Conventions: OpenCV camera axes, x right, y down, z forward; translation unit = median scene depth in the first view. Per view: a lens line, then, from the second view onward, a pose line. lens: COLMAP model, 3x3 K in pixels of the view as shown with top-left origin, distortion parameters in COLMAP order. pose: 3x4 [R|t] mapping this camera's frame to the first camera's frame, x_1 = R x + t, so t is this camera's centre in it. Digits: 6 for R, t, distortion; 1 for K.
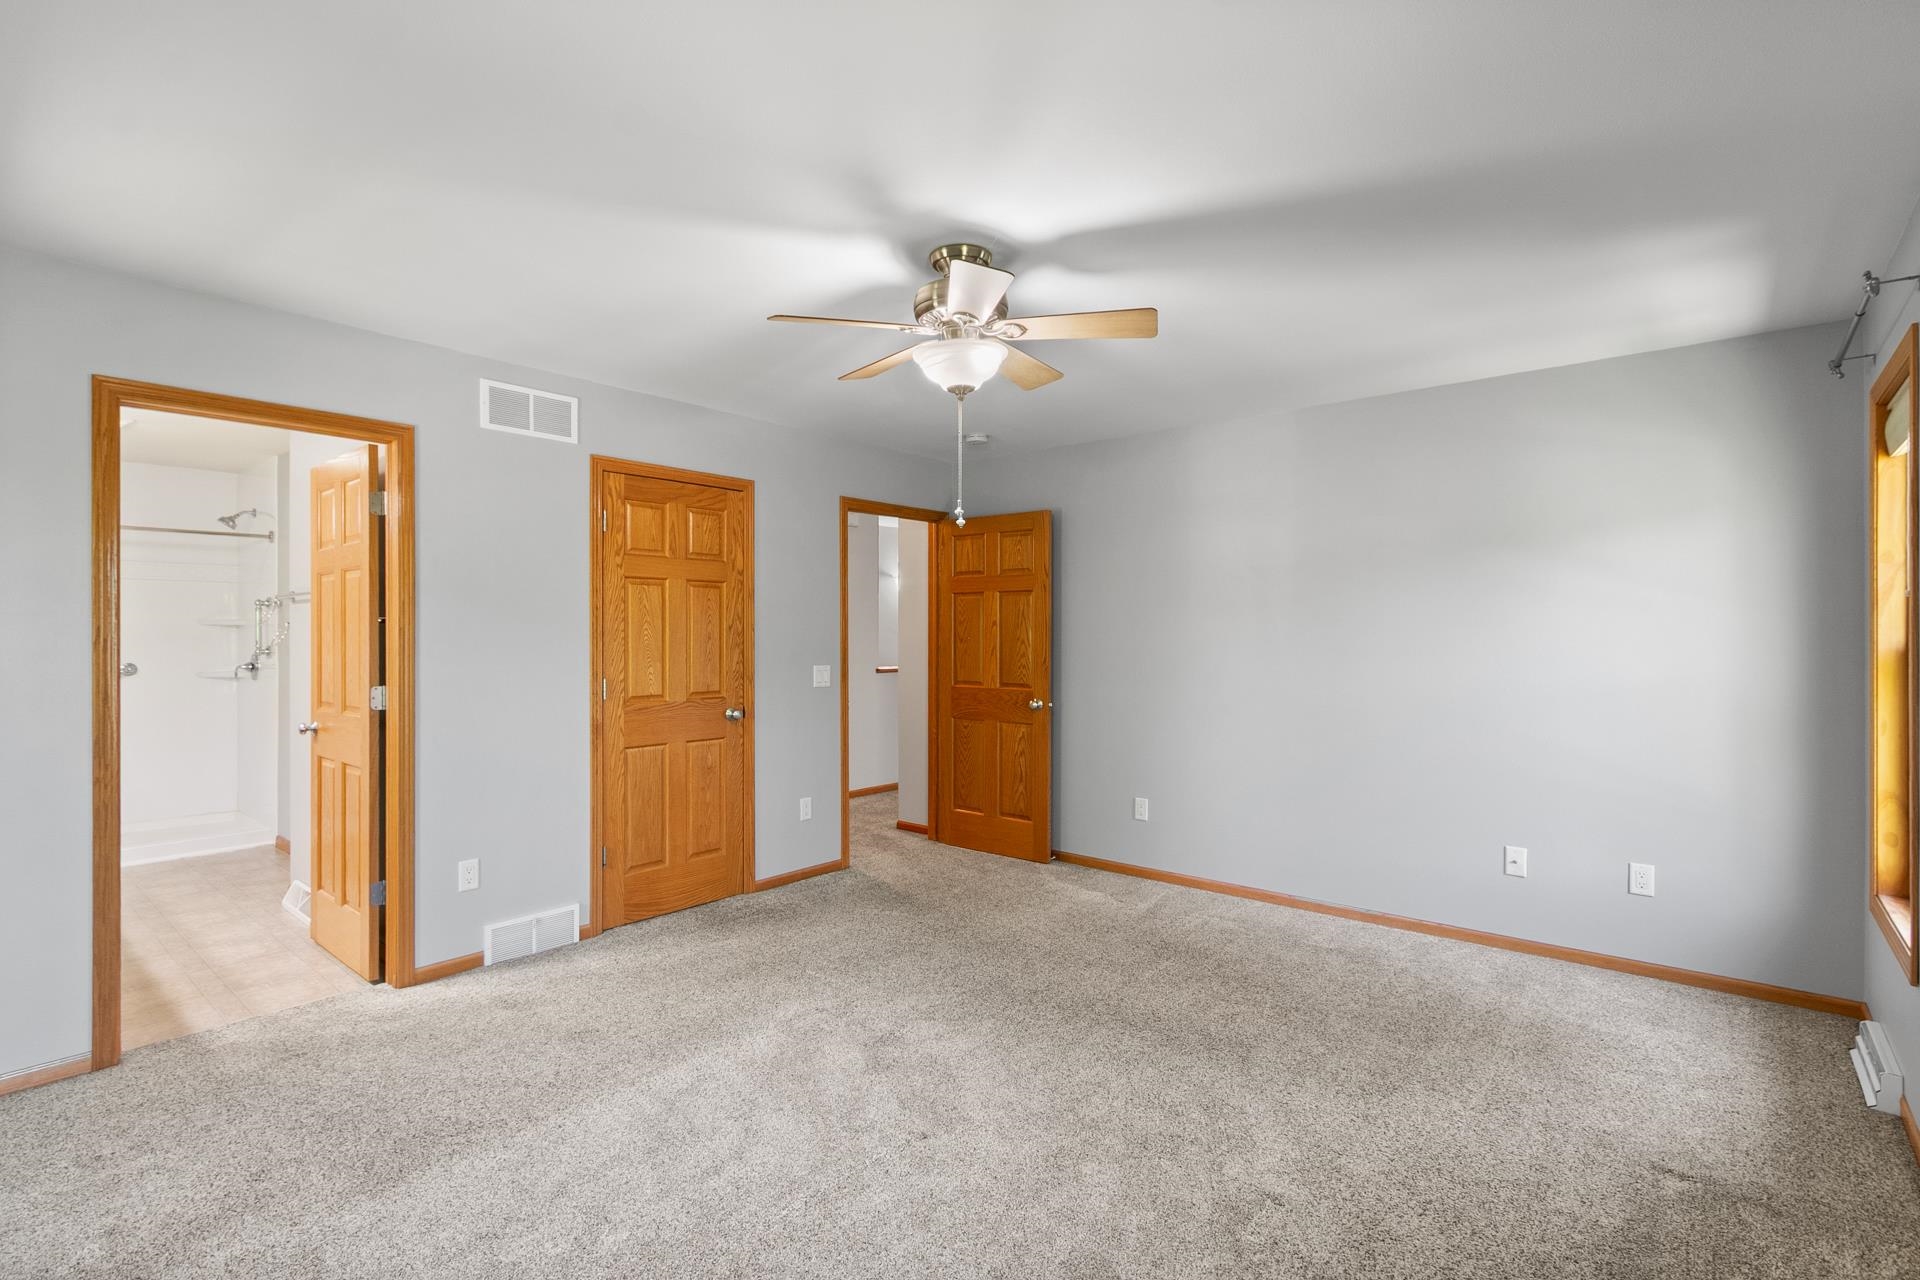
lens RADIAL K [[886.2, 0, 954.5], [0, 886.2, 629.5], [0, 0, 1]] dist [0.003148, -0.000573]
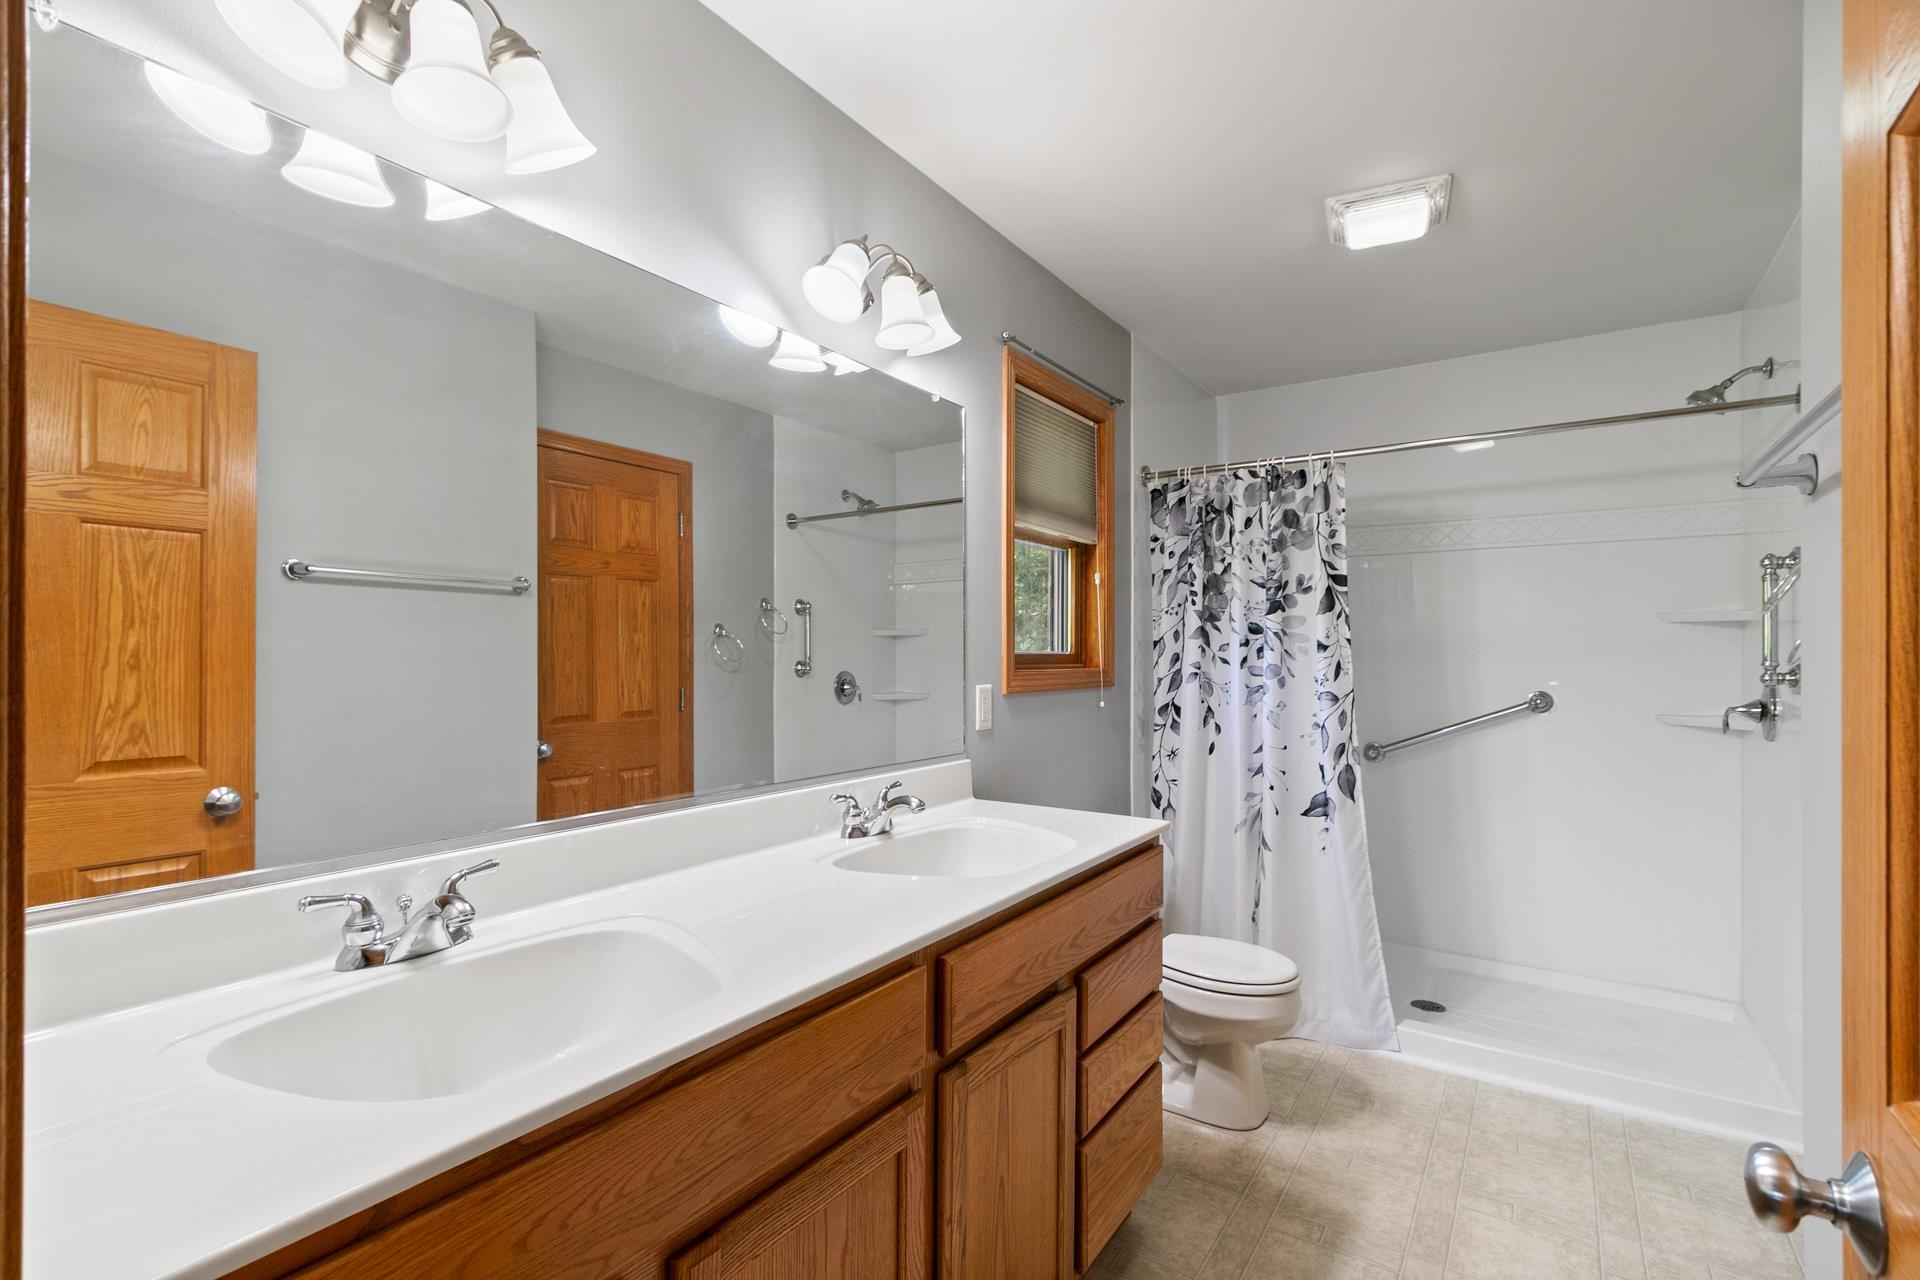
lens RADIAL K [[879.0, 0, 945.1], [0, 879.0, 653.7], [0, 0, 1]] dist [0.005013, -0.000263]
pose [[0.095008, 0.003914, -0.995469, -0.385122], [0.003629, 0.999984, 0.004278, 0.009943], [0.995470, -0.004019, 0.094992, 0.544986]]
